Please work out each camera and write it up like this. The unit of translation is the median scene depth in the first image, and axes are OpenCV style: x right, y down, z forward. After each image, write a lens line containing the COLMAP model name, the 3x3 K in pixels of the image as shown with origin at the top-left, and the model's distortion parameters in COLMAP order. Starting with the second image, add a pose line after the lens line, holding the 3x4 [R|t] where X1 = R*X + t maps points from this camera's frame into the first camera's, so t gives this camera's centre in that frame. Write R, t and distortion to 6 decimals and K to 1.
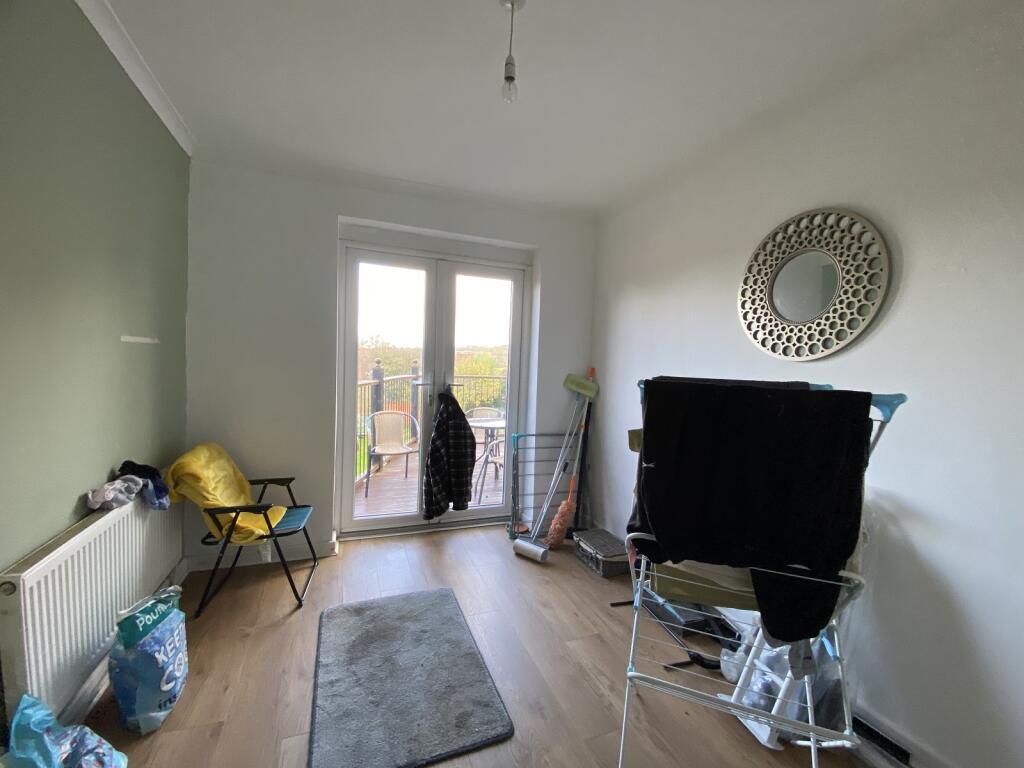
lens RADIAL K [[410.4, 0, 514.6], [0, 410.4, 384.1], [0, 0, 1]] dist [0.023046, -0.022659]
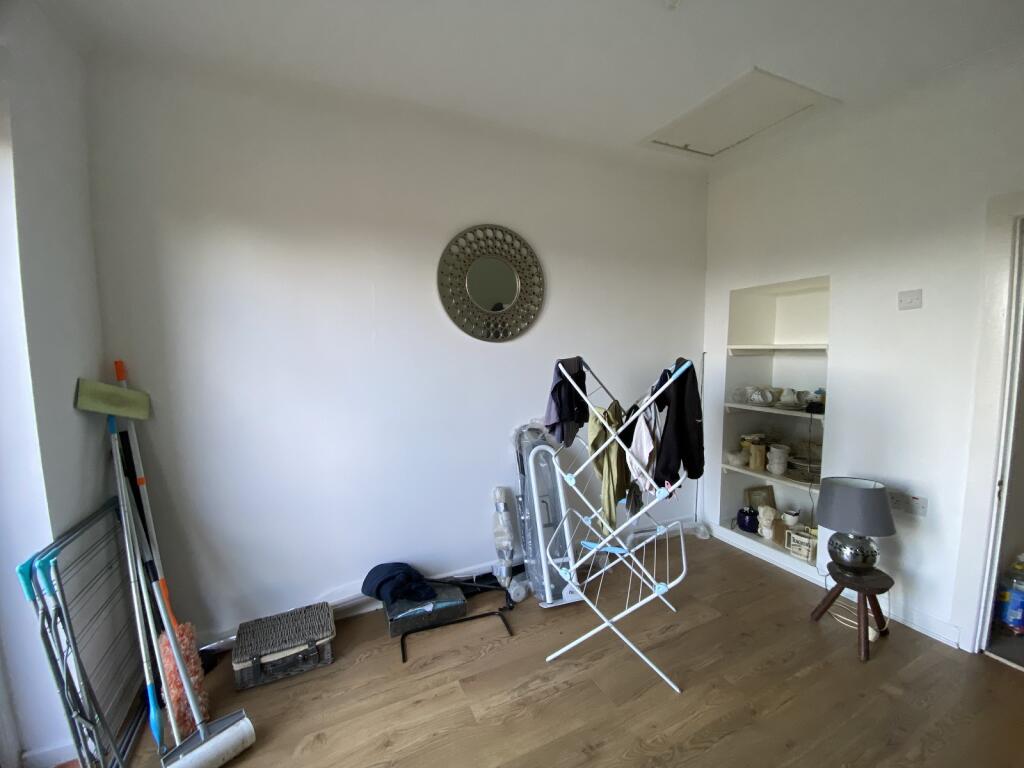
lens RADIAL K [[410.4, 0, 514.6], [0, 410.4, 384.1], [0, 0, 1]] dist [0.023046, -0.022659]
pose [[-0.063605, -0.130599, 0.989393, -0.437913], [0.057477, 0.989275, 0.134279, -0.067838], [-0.996319, 0.065408, -0.055417, 0.726891]]
